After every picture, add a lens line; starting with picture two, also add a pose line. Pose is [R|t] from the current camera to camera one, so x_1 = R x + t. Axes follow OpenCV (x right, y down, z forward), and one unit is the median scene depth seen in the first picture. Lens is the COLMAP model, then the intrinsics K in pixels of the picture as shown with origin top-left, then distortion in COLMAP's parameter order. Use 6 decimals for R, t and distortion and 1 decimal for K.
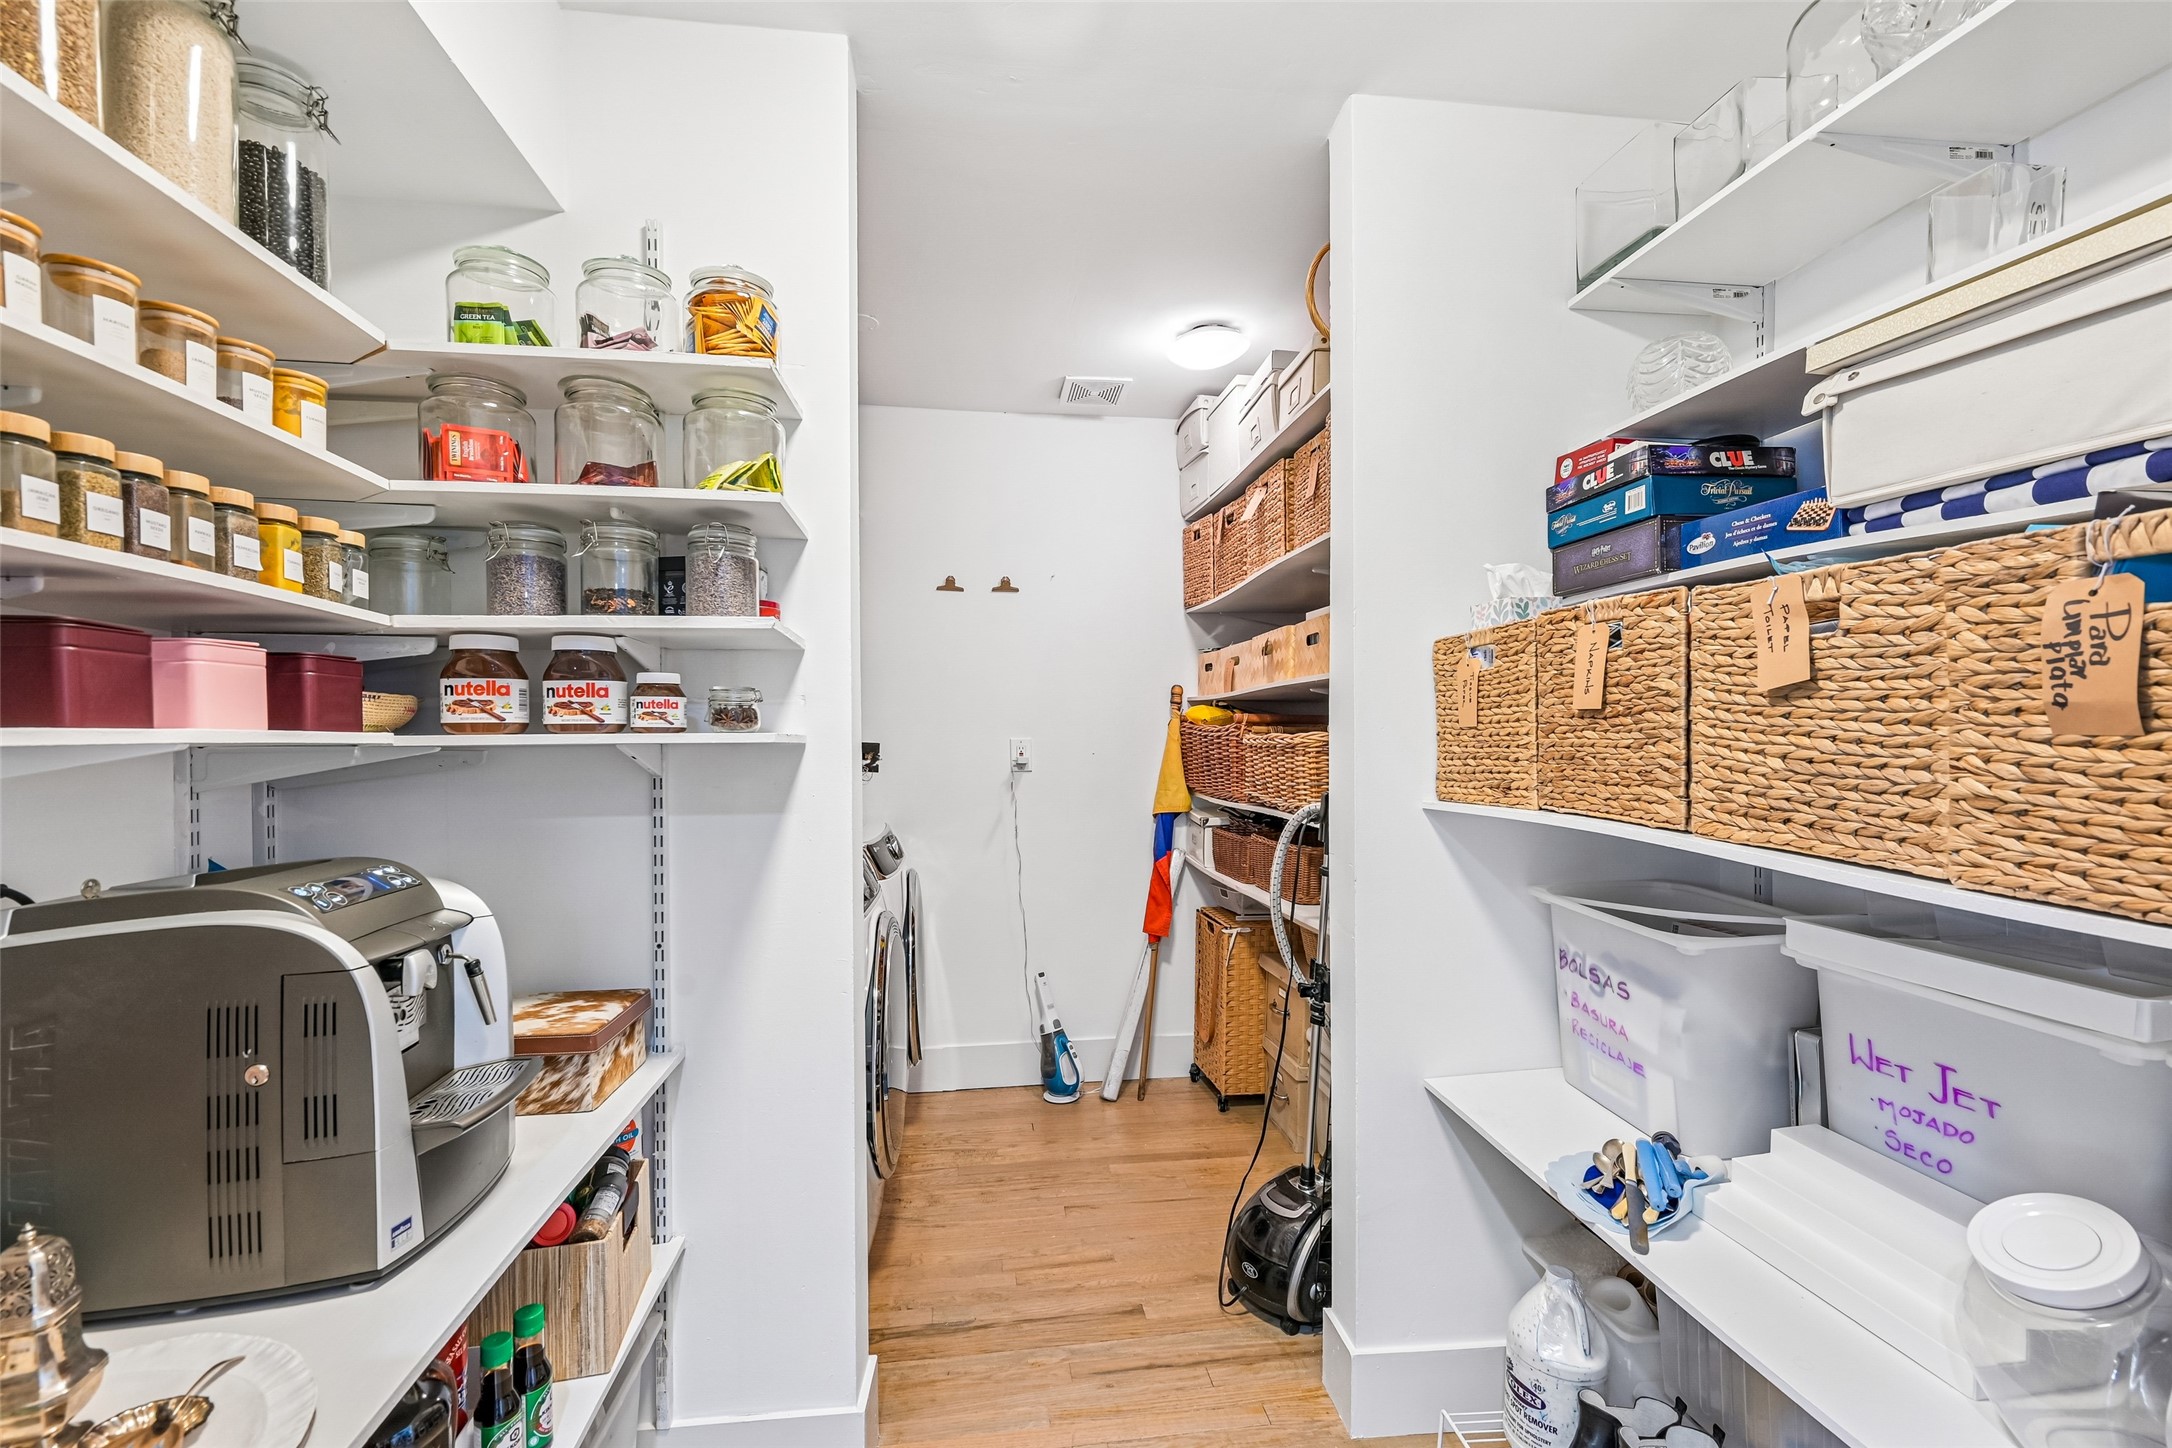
lens RADIAL K [[919.4, 0, 1086.2], [0, 919.4, 732.9], [0, 0, 1]] dist [-0.000137, -0.000527]
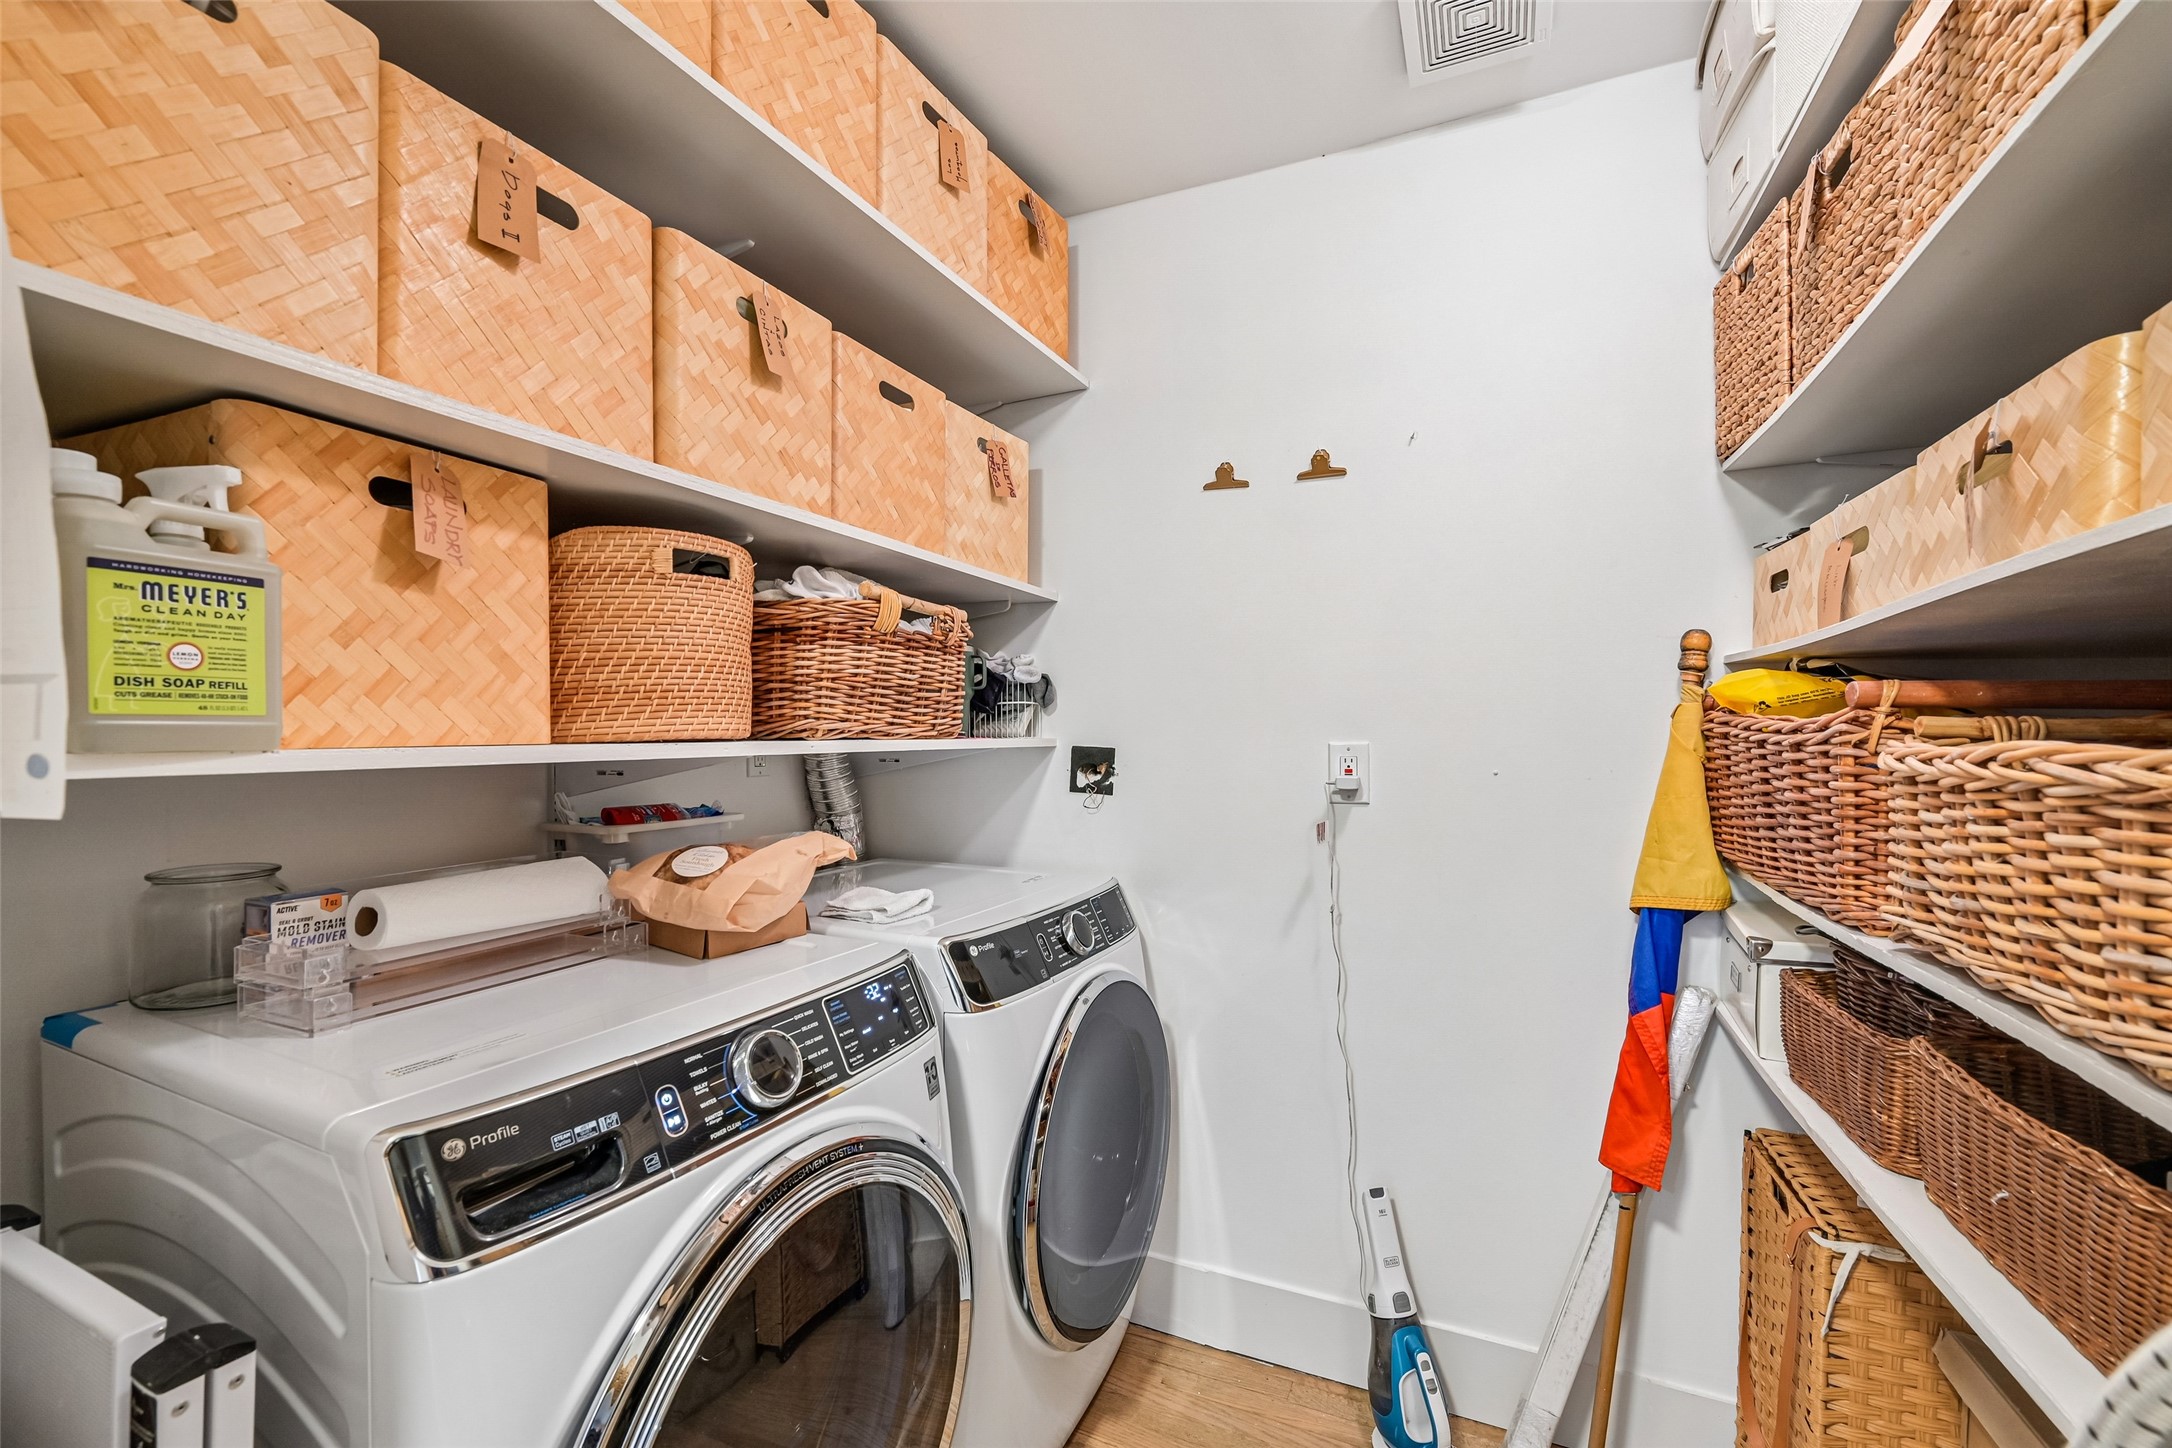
lens RADIAL K [[919.4, 0, 1074.8], [0, 919.4, 733.9], [0, 0, 1]] dist [-0.000137, -0.000527]
pose [[0.847935, 0.002836, -0.530093, 0.082208], [0.000740, 0.999978, 0.006533, -0.003067], [0.530100, -0.005932, 0.847914, 0.463778]]
